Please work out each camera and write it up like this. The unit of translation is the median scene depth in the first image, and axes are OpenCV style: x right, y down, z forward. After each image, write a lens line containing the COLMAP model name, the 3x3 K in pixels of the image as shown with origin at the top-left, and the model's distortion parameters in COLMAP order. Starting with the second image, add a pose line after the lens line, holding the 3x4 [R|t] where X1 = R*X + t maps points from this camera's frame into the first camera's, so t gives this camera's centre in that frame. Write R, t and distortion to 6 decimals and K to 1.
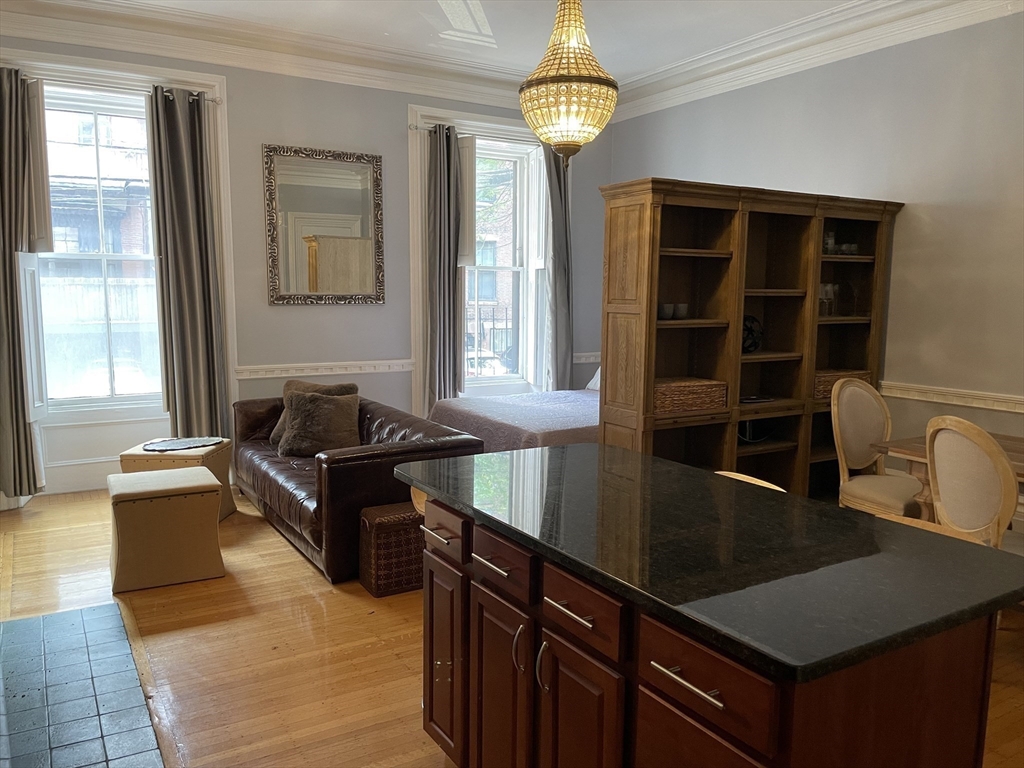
lens RADIAL K [[779.6, 0, 512.0], [0, 779.6, 384.0], [0, 0, 1]] dist [0.072442, -0.097354]
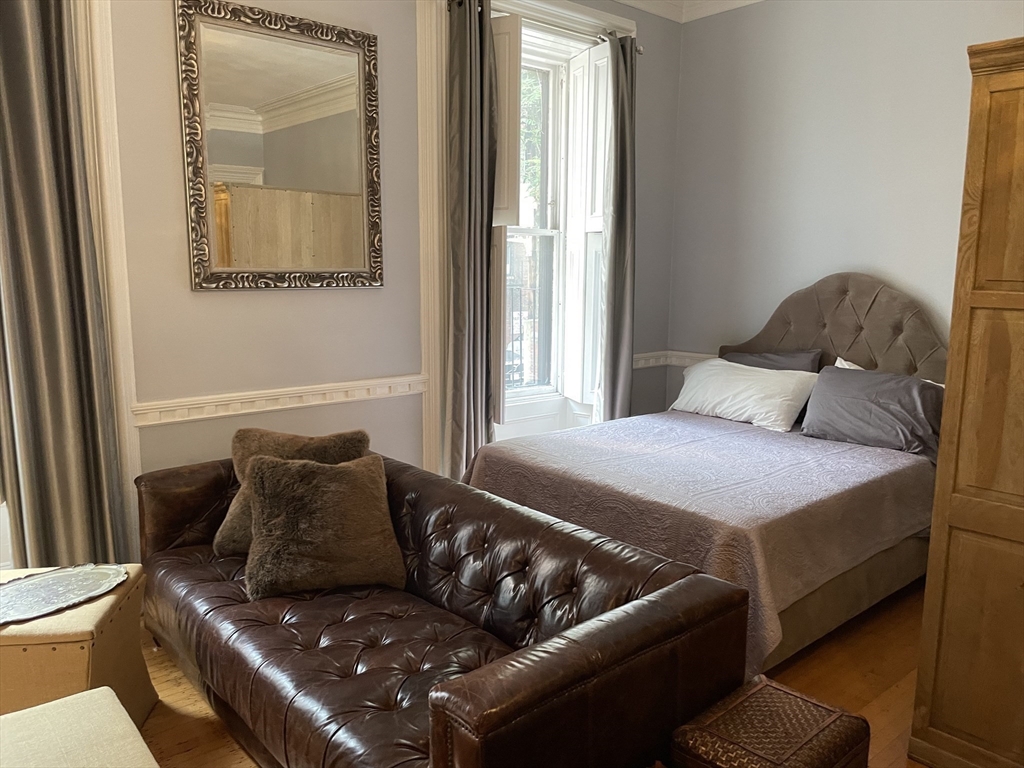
lens RADIAL K [[778.4, 0, 508.8], [0, 778.4, 382.1], [0, 0, 1]] dist [0.065357, -0.091573]
pose [[0.986131, -0.024888, 0.164092, -0.207932], [0.019941, 0.999298, 0.031725, -0.056309], [-0.164767, -0.028013, 0.985935, 0.474112]]
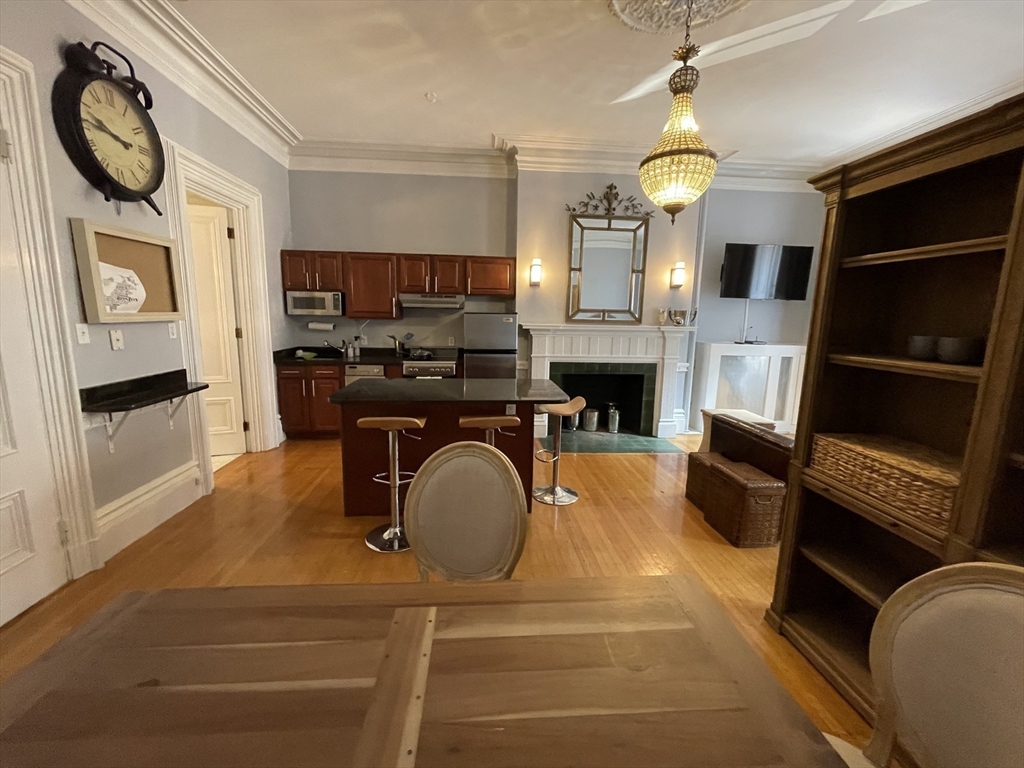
lens RADIAL K [[416.9, 0, 507.5], [0, 416.9, 383.0], [0, 0, 1]] dist [-0.001425, -0.000295]
pose [[-0.455842, 0.131205, -0.880337, 0.570486], [-0.128100, 0.969107, 0.210765, -0.079932], [0.880794, 0.208847, -0.424952, 0.727055]]
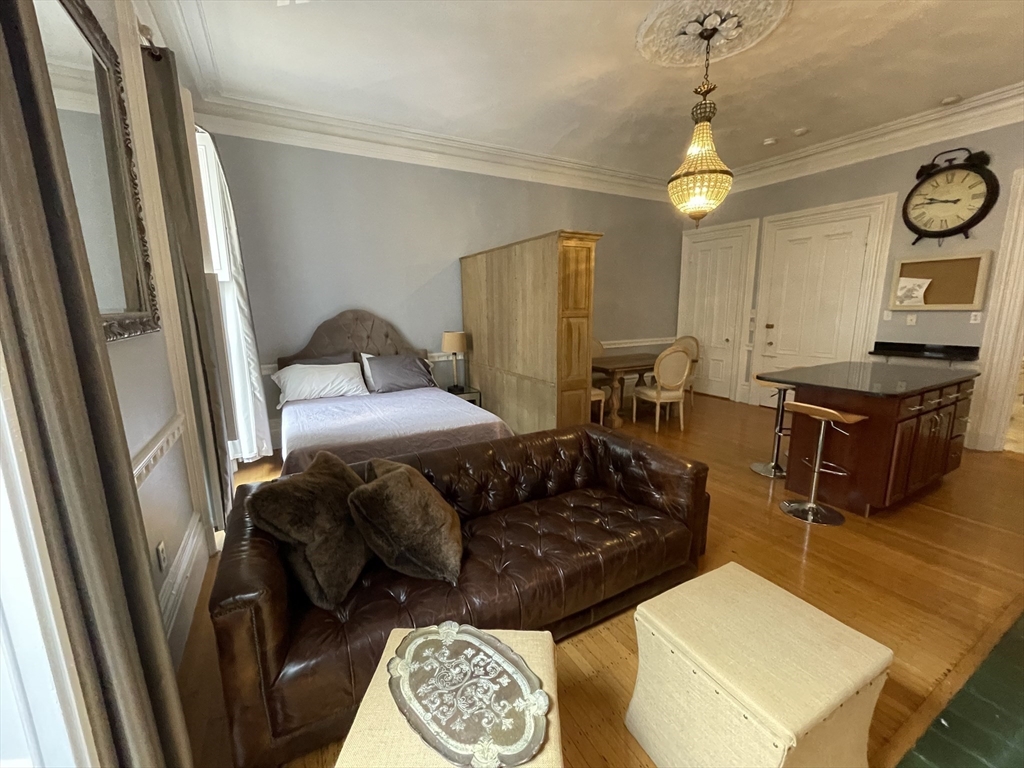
lens RADIAL K [[416.9, 0, 507.5], [0, 416.9, 383.0], [0, 0, 1]] dist [-0.001425, -0.000295]
pose [[0.046033, -0.190491, 0.980609, -0.574549], [0.130200, 0.974420, 0.183177, -0.108963], [-0.990419, 0.119243, 0.069657, 0.900079]]
